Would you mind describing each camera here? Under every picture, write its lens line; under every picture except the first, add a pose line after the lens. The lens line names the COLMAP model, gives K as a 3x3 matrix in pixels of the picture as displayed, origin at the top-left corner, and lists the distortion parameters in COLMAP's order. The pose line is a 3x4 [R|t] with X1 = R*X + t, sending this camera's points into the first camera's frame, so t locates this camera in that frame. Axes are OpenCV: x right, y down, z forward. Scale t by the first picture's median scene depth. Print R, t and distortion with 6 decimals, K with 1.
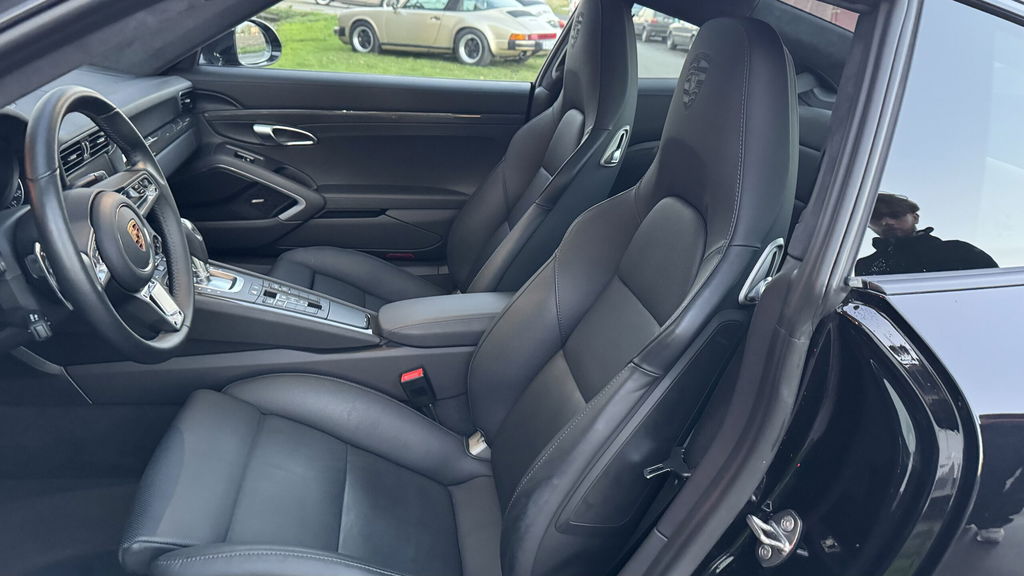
lens RADIAL K [[731.8, 0, 508.0], [0, 731.8, 289.7], [0, 0, 1]] dist [0.097103, -0.158071]
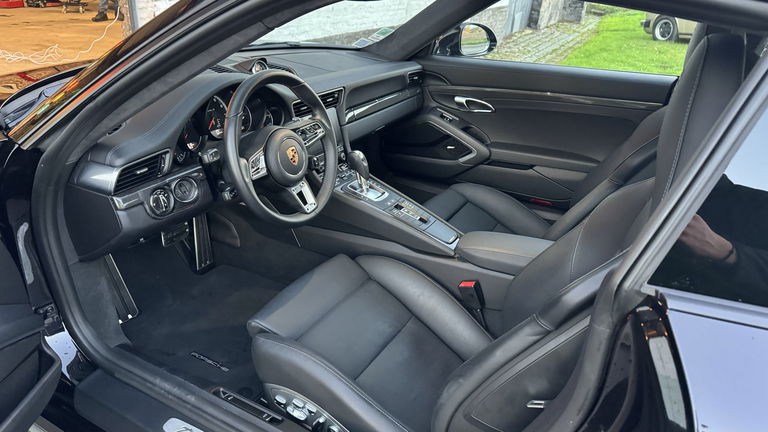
lens RADIAL K [[548.9, 0, 381.0], [0, 548.9, 217.3], [0, 0, 1]] dist [0.097103, -0.158071]
pose [[0.770508, 0.208716, -0.602291, 0.257537], [-0.206625, 0.975636, 0.073760, -0.037246], [0.603012, 0.067616, 0.794862, 0.049237]]
